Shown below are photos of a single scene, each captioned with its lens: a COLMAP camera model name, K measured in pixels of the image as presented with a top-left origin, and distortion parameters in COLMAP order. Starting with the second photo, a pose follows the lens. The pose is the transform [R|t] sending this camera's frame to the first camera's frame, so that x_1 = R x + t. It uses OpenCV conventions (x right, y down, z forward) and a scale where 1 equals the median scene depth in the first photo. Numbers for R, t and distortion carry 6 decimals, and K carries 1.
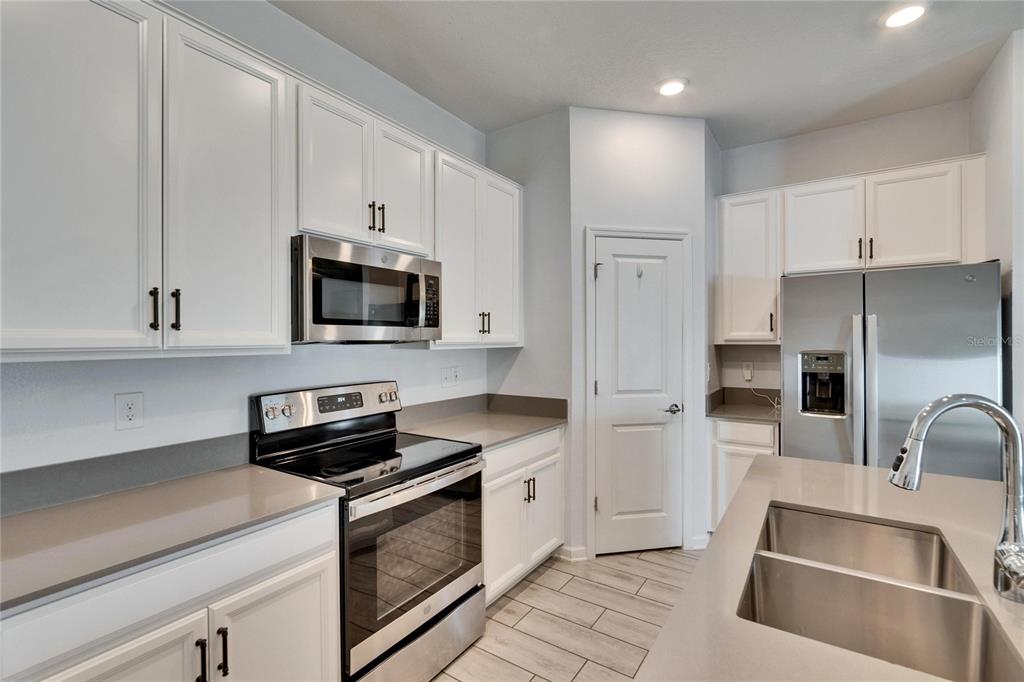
lens RADIAL K [[459.4, 0, 509.3], [0, 459.4, 339.4], [0, 0, 1]] dist [0.001350, -0.000013]
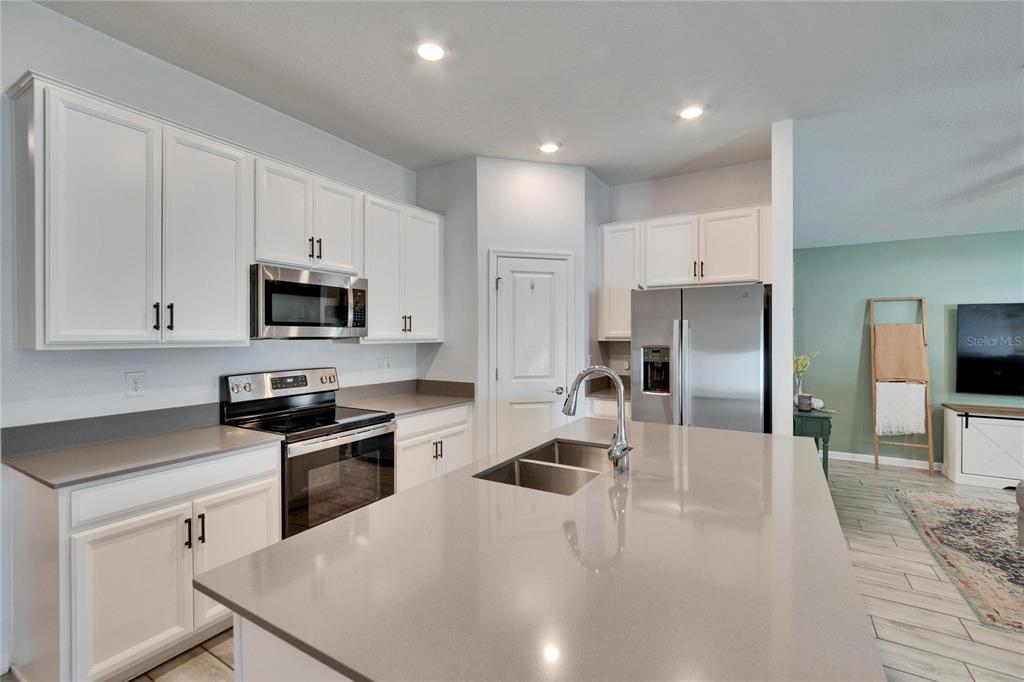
lens RADIAL K [[454.0, 0, 509.7], [0, 454.0, 335.6], [0, 0, 1]] dist [0.002131, 0.000421]
pose [[0.998790, 0.004001, 0.049007, 0.186049], [-0.003984, 0.999992, -0.000447, -0.002576], [-0.049009, 0.000251, 0.998798, -0.320166]]
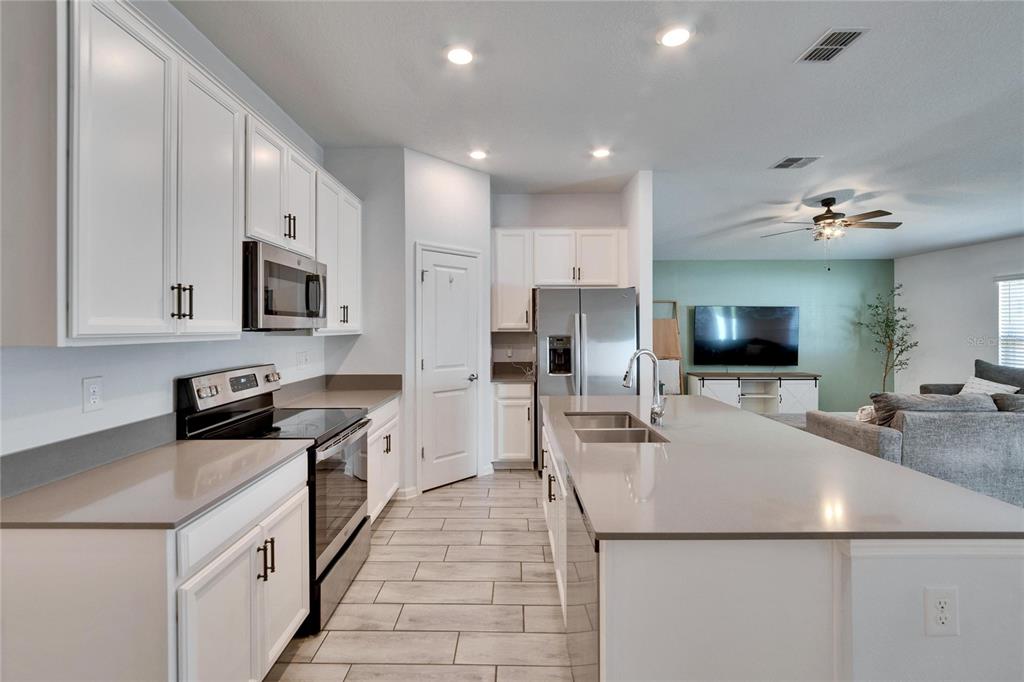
lens RADIAL K [[452.7, 0, 501.9], [0, 452.7, 326.9], [0, 0, 1]] dist [-0.000317, -0.000079]
pose [[0.837264, 0.003700, 0.546786, -0.381728], [-0.001845, 0.999991, -0.003942, 0.002072], [-0.546795, 0.002291, 0.837263, -0.243897]]
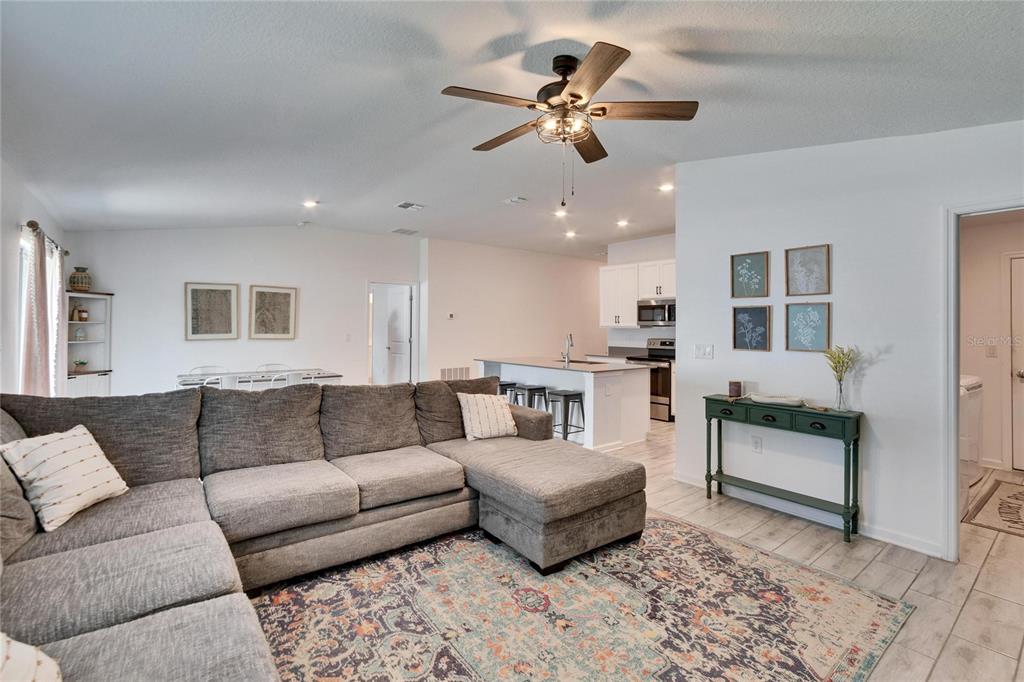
lens RADIAL K [[459.4, 0, 509.3], [0, 459.4, 339.4], [0, 0, 1]] dist [0.001350, -0.000013]
pose [[-0.305440, 0.031663, -0.951685, 2.745432], [0.001521, 0.999462, 0.032765, -0.007167], [0.952210, 0.008561, -0.305323, 0.794149]]
